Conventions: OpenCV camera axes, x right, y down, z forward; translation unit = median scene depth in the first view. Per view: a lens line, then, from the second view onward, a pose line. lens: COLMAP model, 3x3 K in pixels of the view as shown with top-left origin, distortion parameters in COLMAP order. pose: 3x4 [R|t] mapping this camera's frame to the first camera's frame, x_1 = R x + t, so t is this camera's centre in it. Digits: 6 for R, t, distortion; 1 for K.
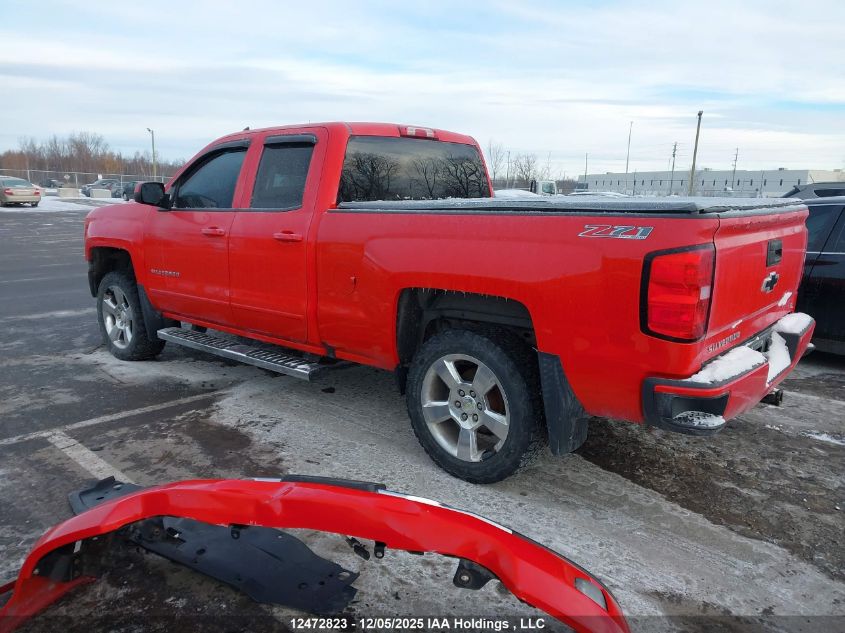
lens RADIAL K [[627.5, 0, 411.2], [0, 627.5, 317.1], [0, 0, 1]] dist [0.045837, -0.048898]
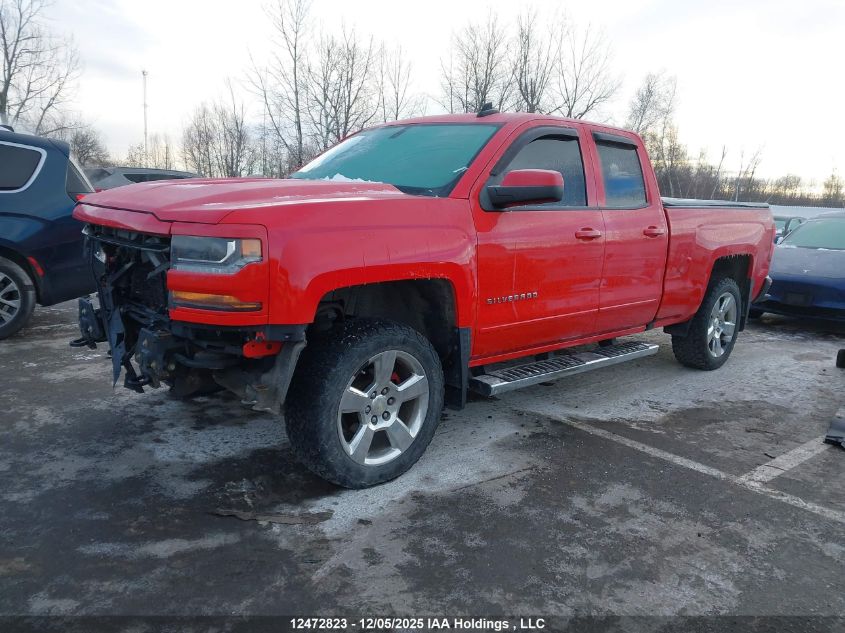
lens RADIAL K [[627.5, 0, 411.2], [0, 627.5, 317.1], [0, 0, 1]] dist [0.045837, -0.048898]
pose [[0.151387, -0.170556, 0.973649, -1.422353], [0.163160, 0.975802, 0.145565, -0.218694], [-0.974916, 0.136824, 0.175551, 1.278497]]
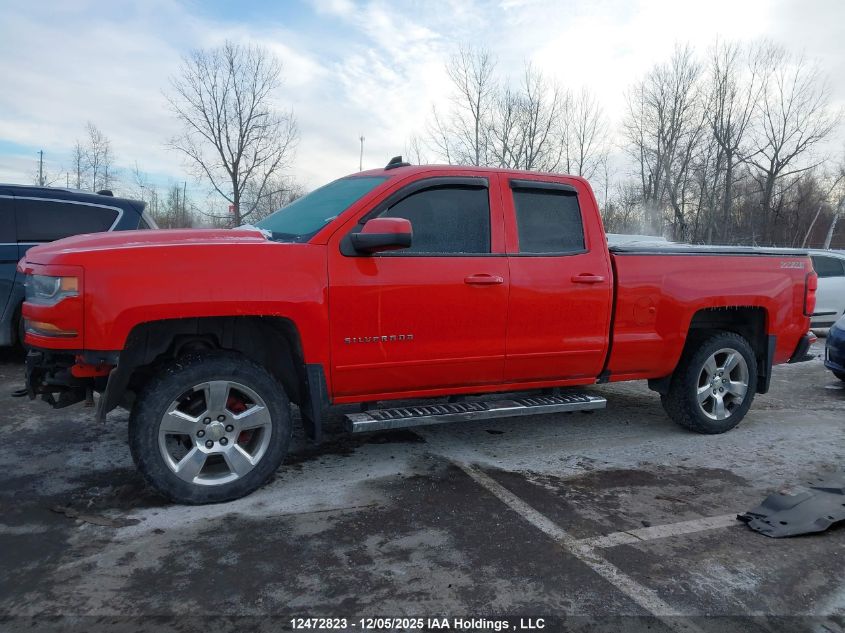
lens RADIAL K [[627.5, 0, 411.2], [0, 627.5, 317.1], [0, 0, 1]] dist [0.045837, -0.048898]
pose [[0.422986, -0.085387, 0.902104, -1.338070], [0.150913, 0.988284, 0.022783, -0.136695], [-0.893481, 0.126502, 0.430917, 0.839125]]
